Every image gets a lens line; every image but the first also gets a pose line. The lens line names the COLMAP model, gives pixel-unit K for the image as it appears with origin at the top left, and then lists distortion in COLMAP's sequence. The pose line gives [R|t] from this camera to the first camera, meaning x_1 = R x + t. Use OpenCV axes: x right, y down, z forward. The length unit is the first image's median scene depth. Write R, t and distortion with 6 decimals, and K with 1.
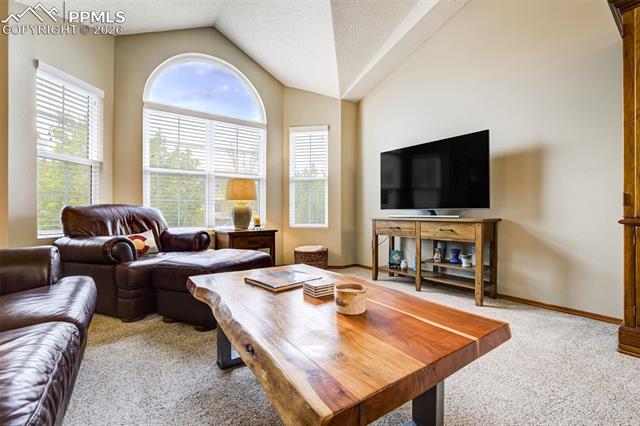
lens RADIAL K [[275.4, 0, 319.9], [0, 275.4, 209.4], [0, 0, 1]] dist [-0.023933, 0.006534]
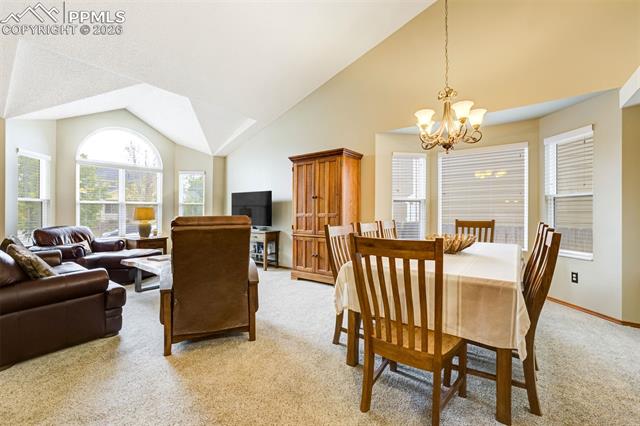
lens RADIAL K [[275.4, 0, 319.3], [0, 275.4, 208.7], [0, 0, 1]] dist [-0.023933, 0.006534]
pose [[0.956110, 0.003661, 0.292984, 0.257895], [-0.004826, 0.999983, 0.003252, -0.119655], [-0.292967, -0.004524, 0.956112, -0.947782]]
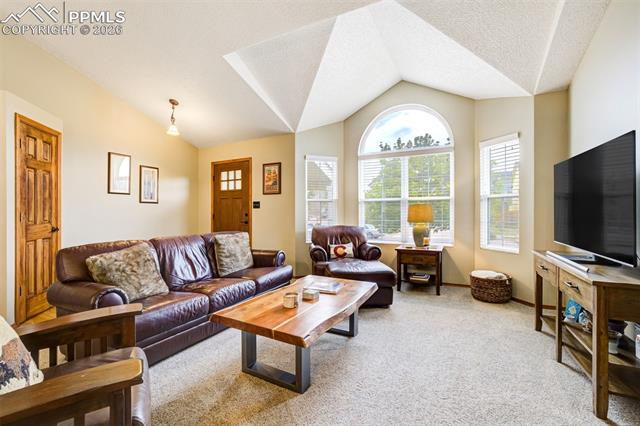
lens RADIAL K [[275.4, 0, 323.7], [0, 275.4, 211.4], [0, 0, 1]] dist [-0.023933, 0.006534]
pose [[0.473763, -0.009566, -0.880600, 0.610281], [0.016931, 0.999855, -0.001753, -0.090316], [0.880490, -0.014079, 0.473856, 0.093780]]
